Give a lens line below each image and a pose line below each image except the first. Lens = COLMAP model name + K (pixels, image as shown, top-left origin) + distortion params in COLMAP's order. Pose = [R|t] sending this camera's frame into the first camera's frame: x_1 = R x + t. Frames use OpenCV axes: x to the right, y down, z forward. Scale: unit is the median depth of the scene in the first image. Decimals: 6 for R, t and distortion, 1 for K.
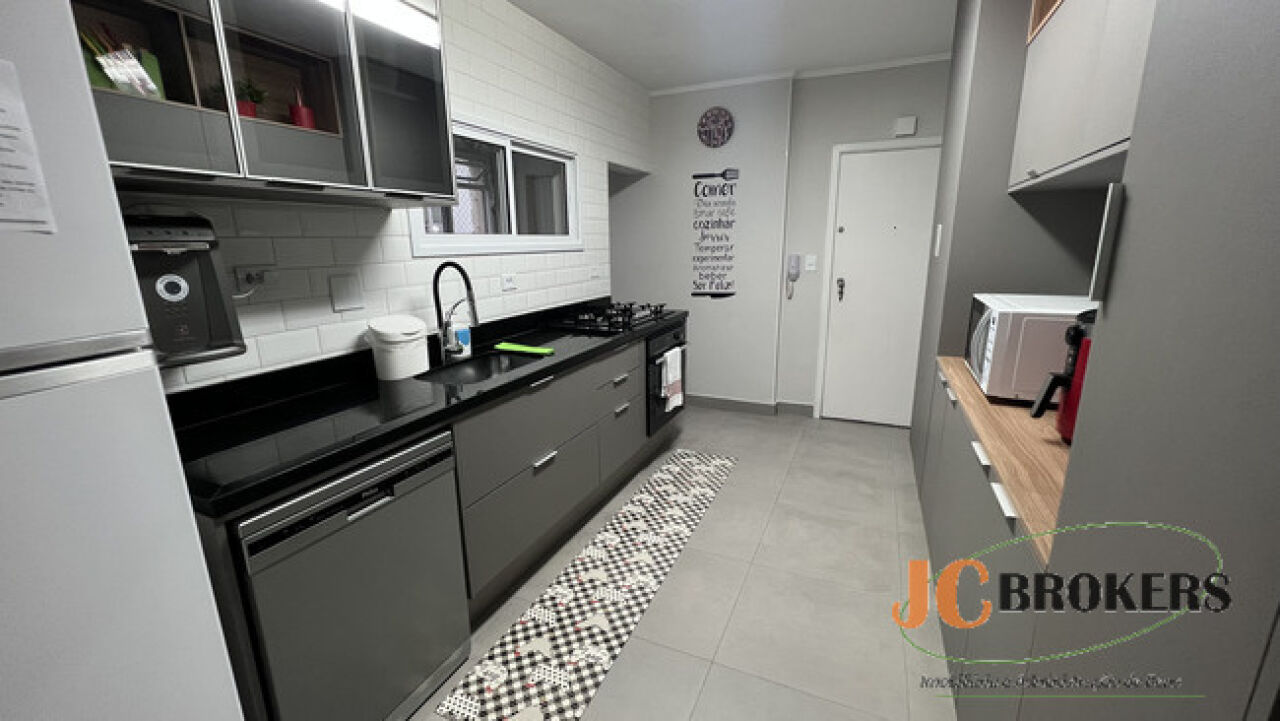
lens RADIAL K [[509.5, 0, 638.0], [0, 509.5, 366.7], [0, 0, 1]] dist [-0.004546, 0.000765]
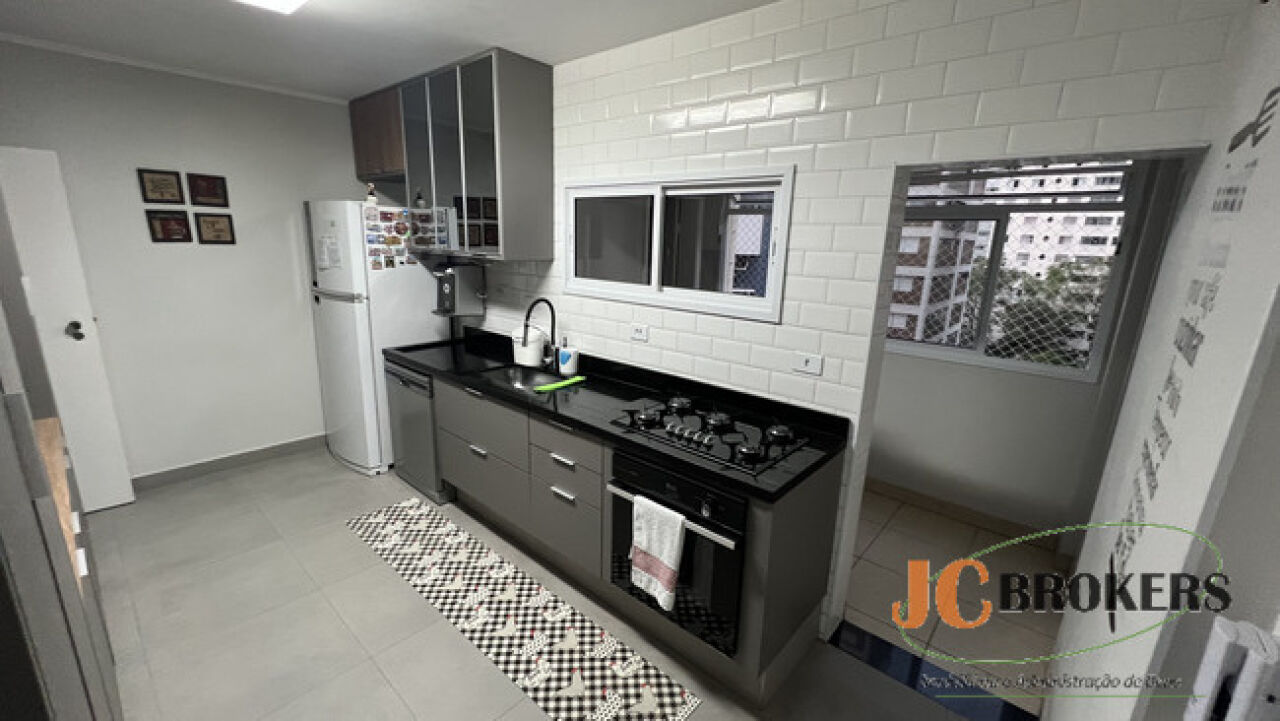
lens RADIAL K [[509.5, 0, 641.7], [0, 509.5, 364.1], [0, 0, 1]] dist [-0.004546, 0.000765]
pose [[-0.291768, 0.240536, -0.925750, 0.580255], [-0.256448, 0.912755, 0.317984, -0.387010], [0.921469, 0.330184, -0.204628, 0.976953]]
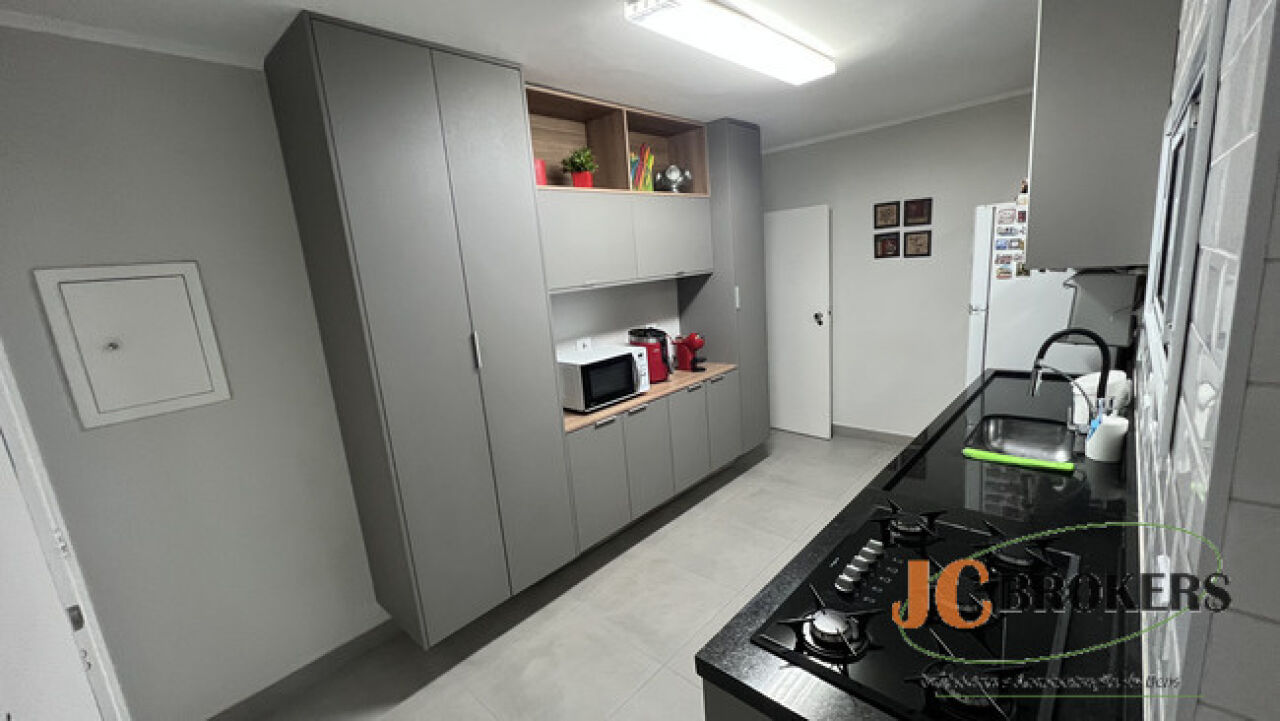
lens RADIAL K [[509.5, 0, 641.6], [0, 509.5, 364.4], [0, 0, 1]] dist [-0.004546, 0.000765]
pose [[-0.944916, 0.032415, 0.325704, -0.194211], [0.171445, 0.896673, 0.408147, -0.463846], [-0.278820, 0.441505, -0.852838, 1.341667]]
